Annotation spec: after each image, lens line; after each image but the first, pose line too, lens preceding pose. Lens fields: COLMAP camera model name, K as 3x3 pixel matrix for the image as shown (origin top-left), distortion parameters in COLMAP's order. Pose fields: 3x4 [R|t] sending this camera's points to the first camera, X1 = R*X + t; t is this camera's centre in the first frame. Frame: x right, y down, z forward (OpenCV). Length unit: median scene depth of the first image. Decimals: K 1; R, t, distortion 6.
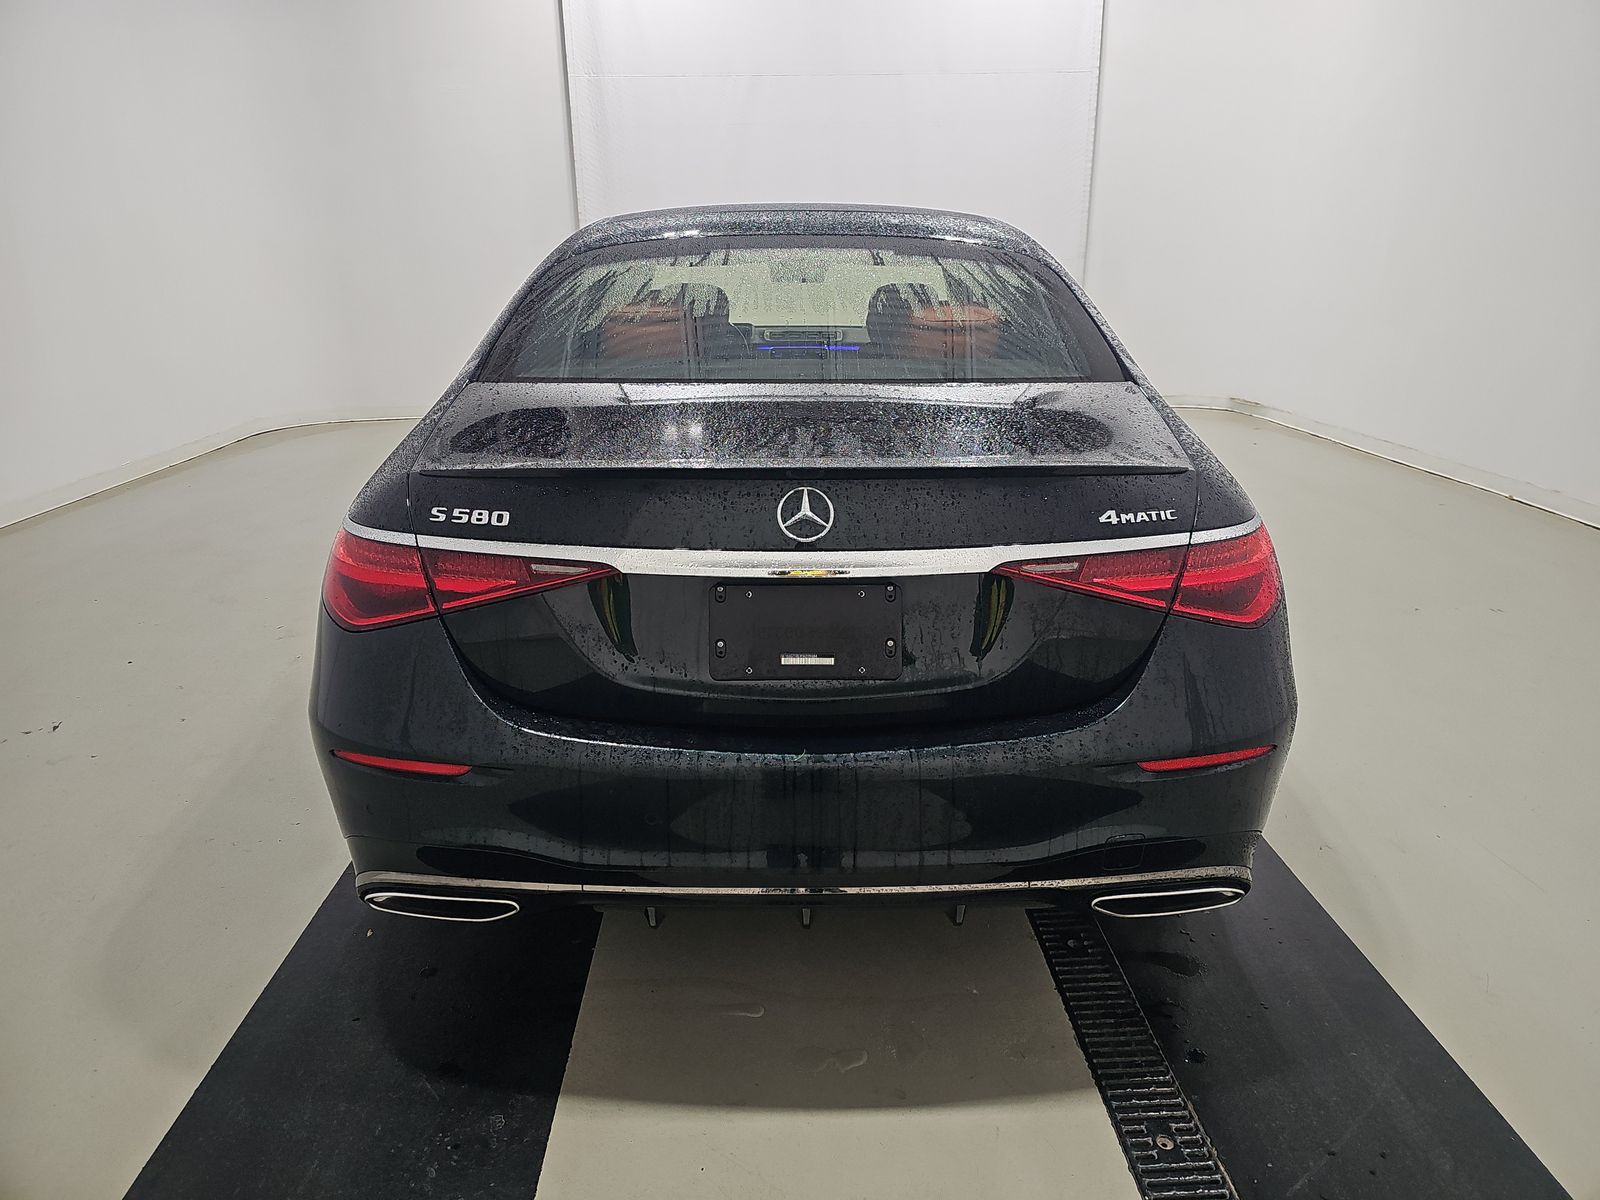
lens RADIAL K [[1040.6, 0, 804.8], [0, 1040.6, 605.5], [0, 0, 1]] dist [0.045076, -0.038628]
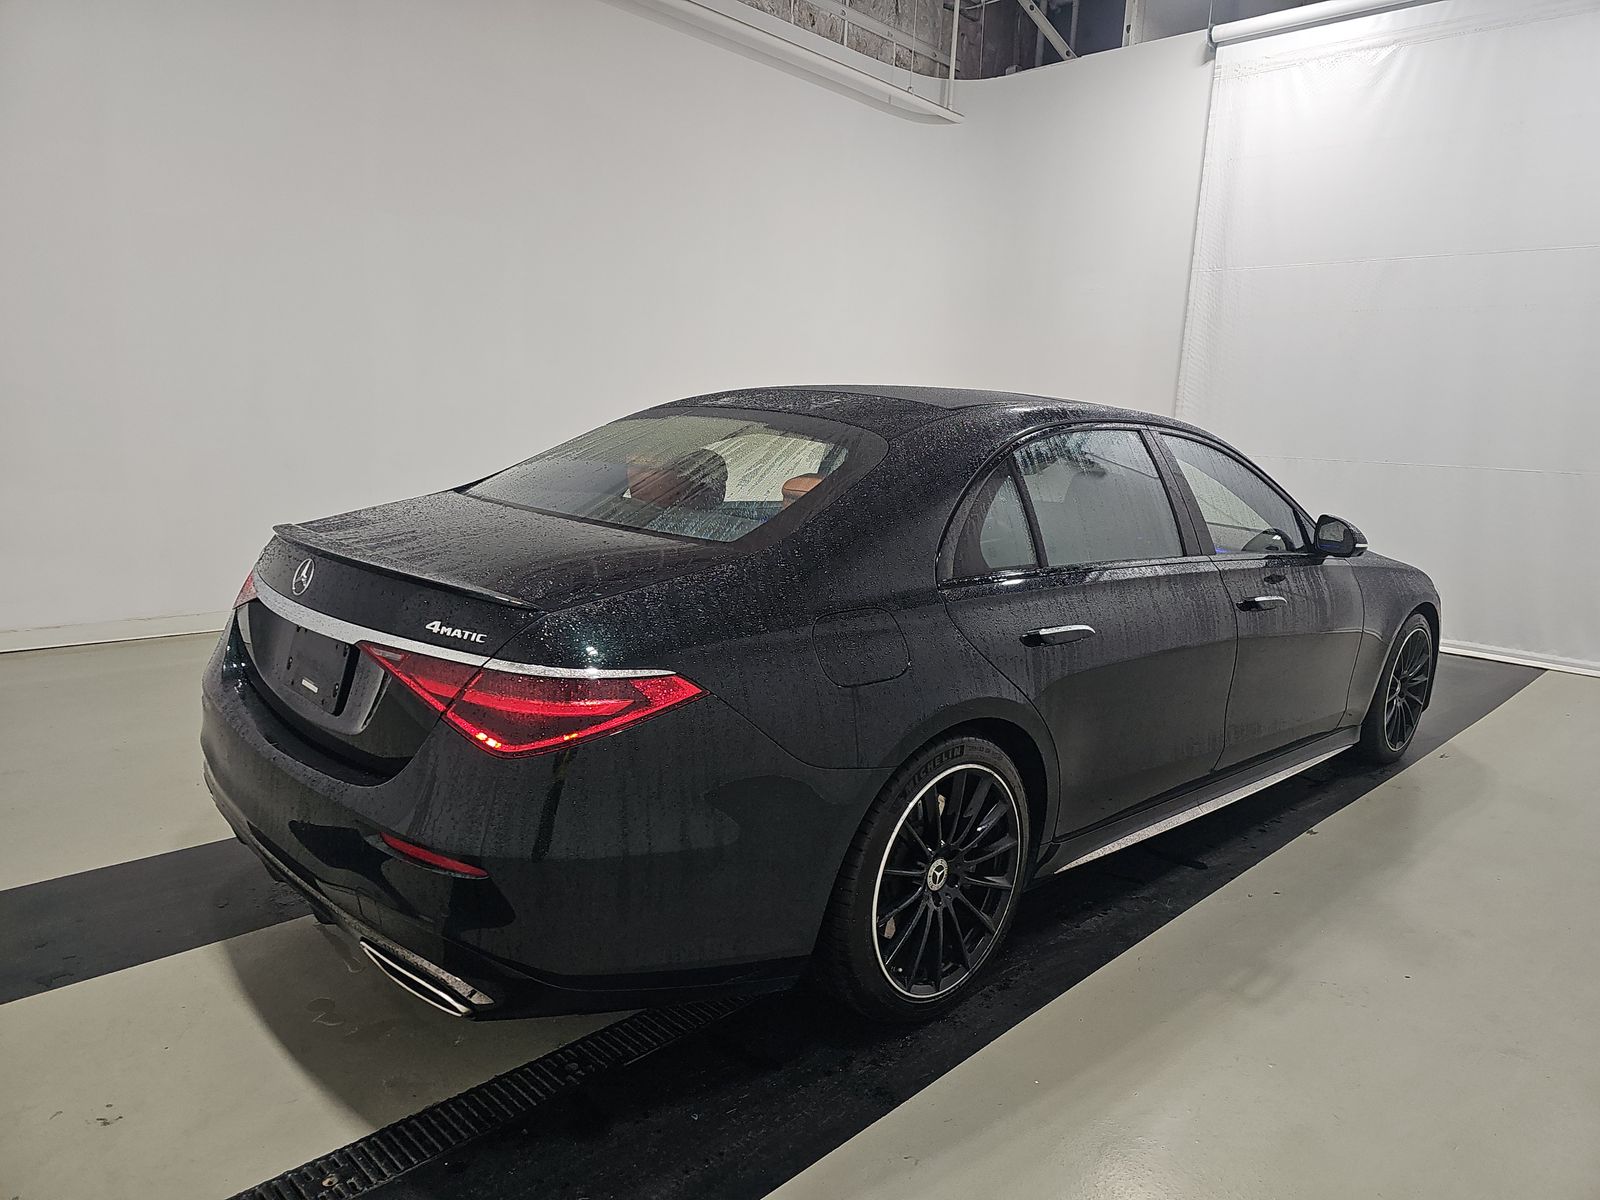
lens RADIAL K [[1040.6, 0, 804.8], [0, 1040.6, 605.5], [0, 0, 1]] dist [0.045076, -0.038628]
pose [[0.716283, 0.184349, -0.673019, 1.370778], [-0.292679, 0.954906, -0.049932, -0.168280], [0.633465, 0.232743, 0.737938, 0.367370]]
